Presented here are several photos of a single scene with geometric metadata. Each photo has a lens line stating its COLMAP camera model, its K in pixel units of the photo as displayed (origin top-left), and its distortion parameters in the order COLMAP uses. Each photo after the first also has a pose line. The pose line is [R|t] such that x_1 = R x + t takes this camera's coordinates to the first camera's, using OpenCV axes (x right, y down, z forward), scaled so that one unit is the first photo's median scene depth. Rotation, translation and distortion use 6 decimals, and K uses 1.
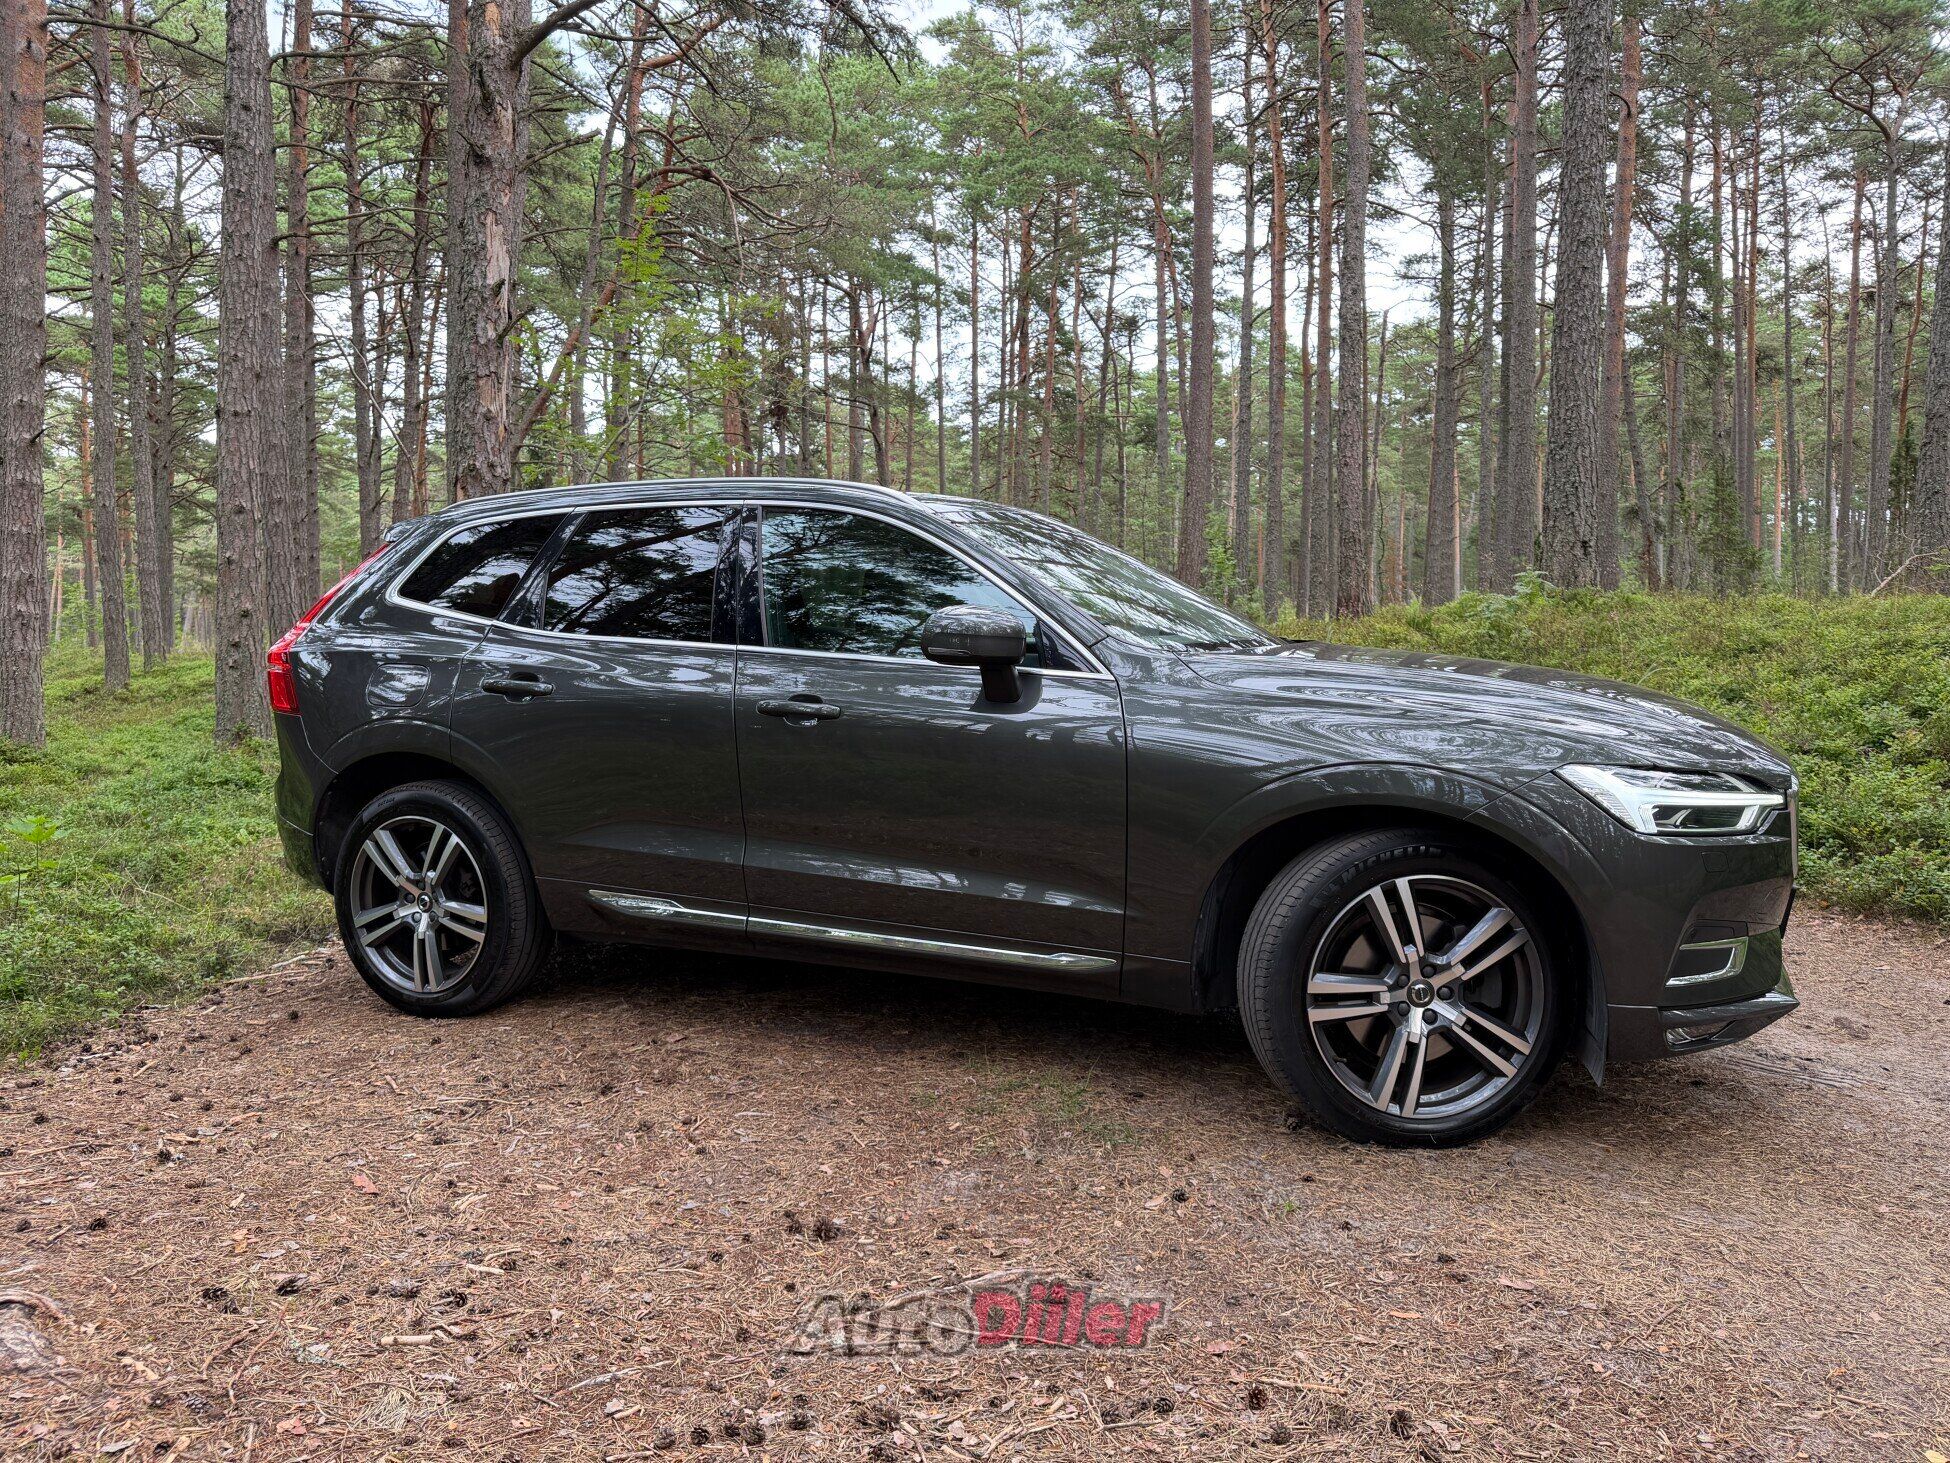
lens RADIAL K [[1347.5, 0, 925.2], [0, 1347.5, 770.7], [0, 0, 1]] dist [0.037565, -0.028064]
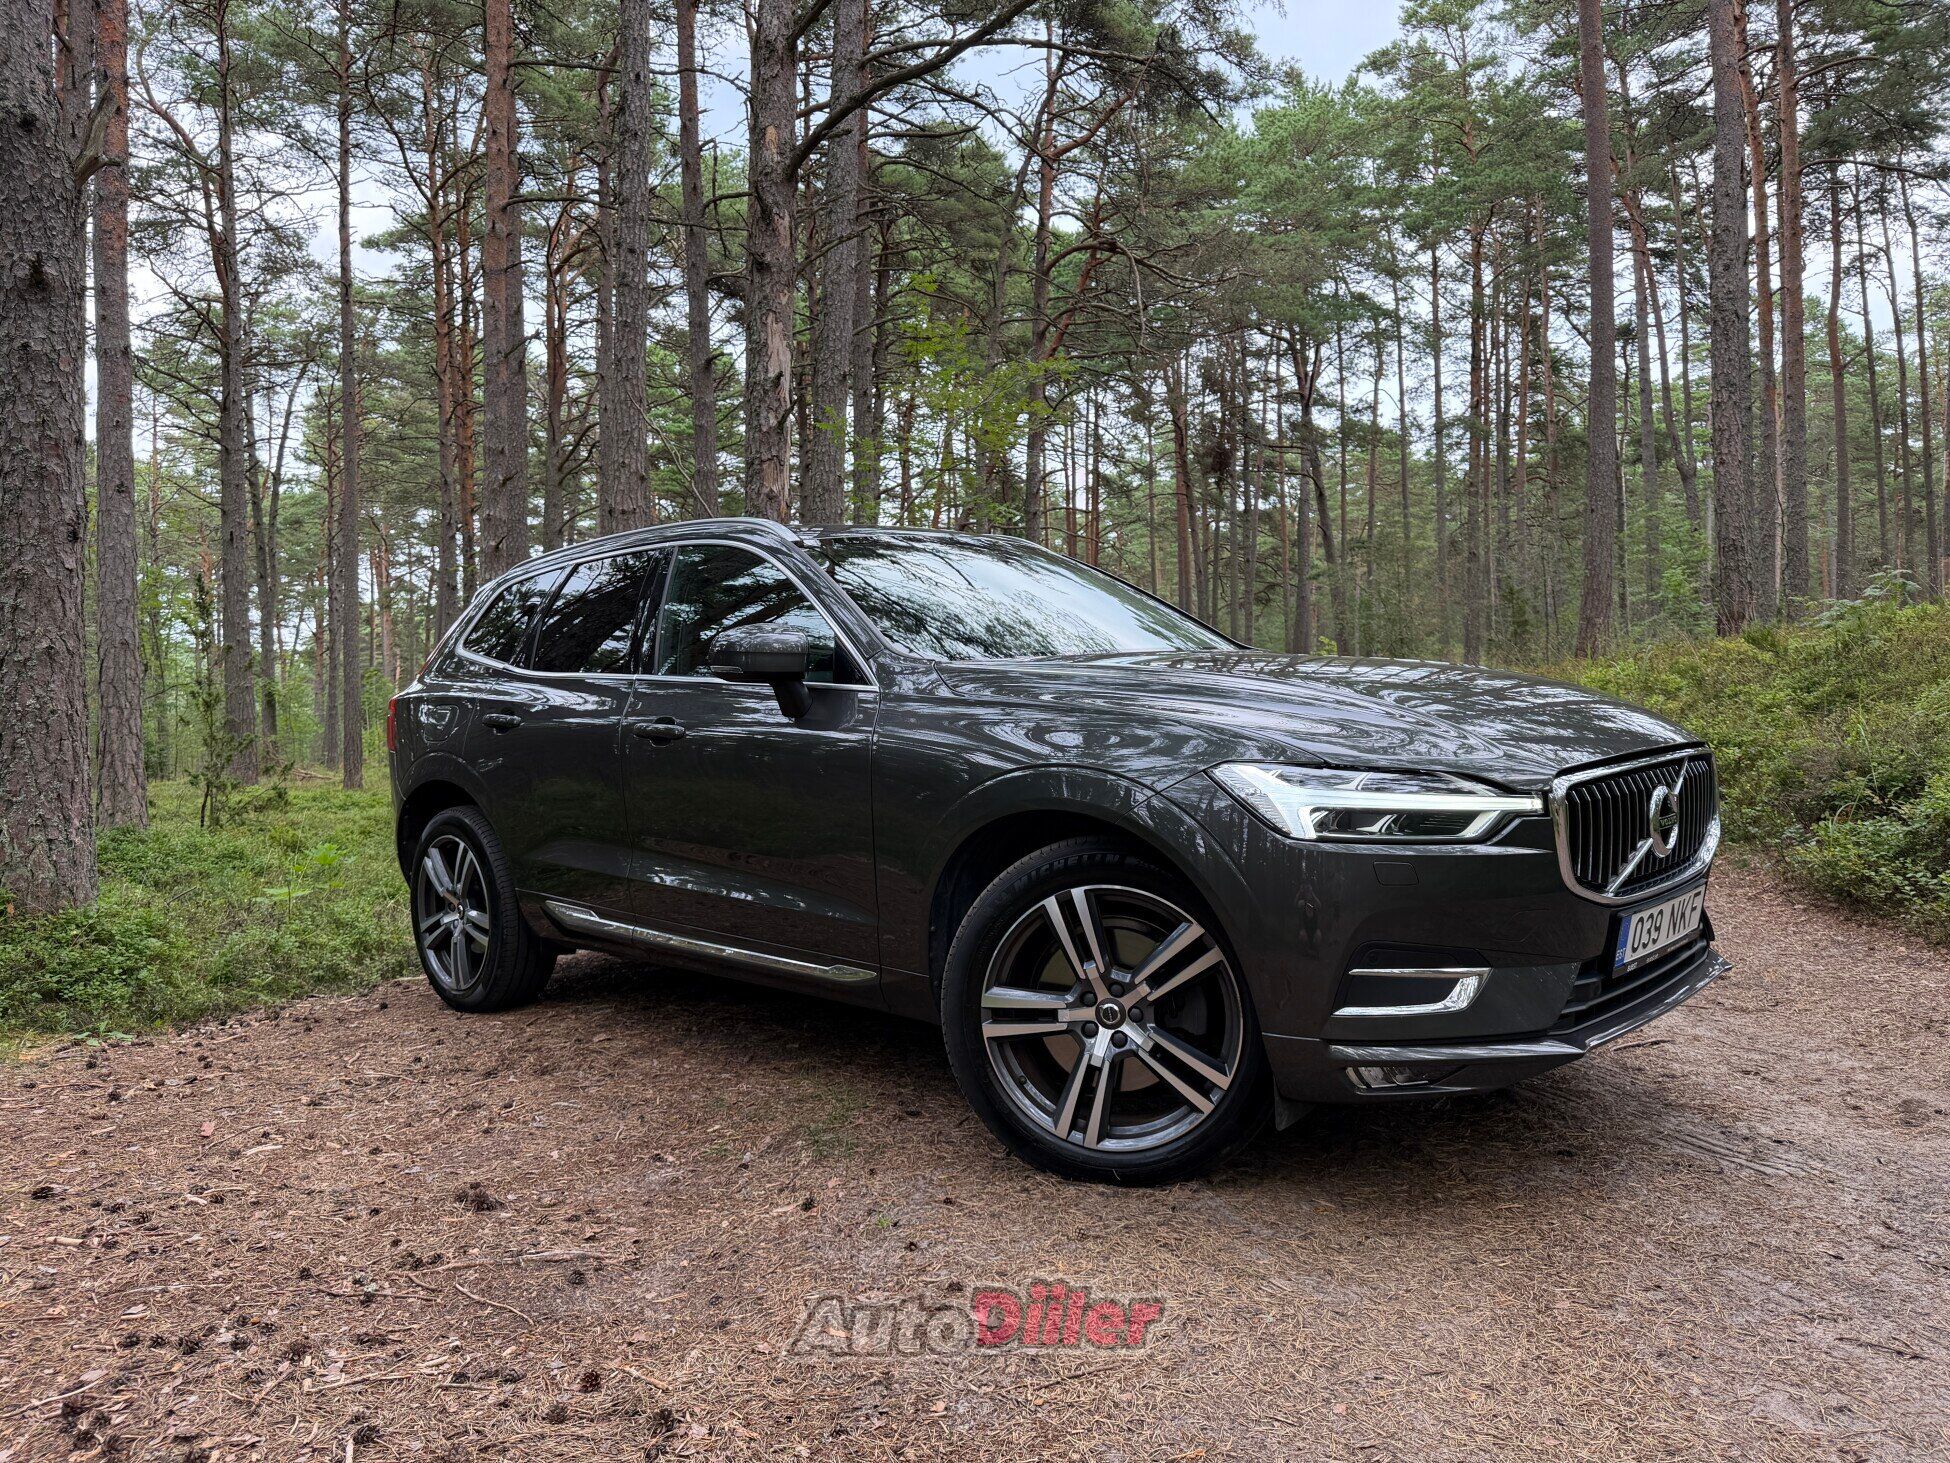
lens RADIAL K [[1347.5, 0, 934.3], [0, 1347.5, 757.7], [0, 0, 1]] dist [0.037565, -0.028064]
pose [[0.937343, -0.015108, -0.348080, 0.492061], [-0.003699, 0.998571, -0.053305, 0.033111], [0.348389, 0.051253, 0.935948, 0.072786]]
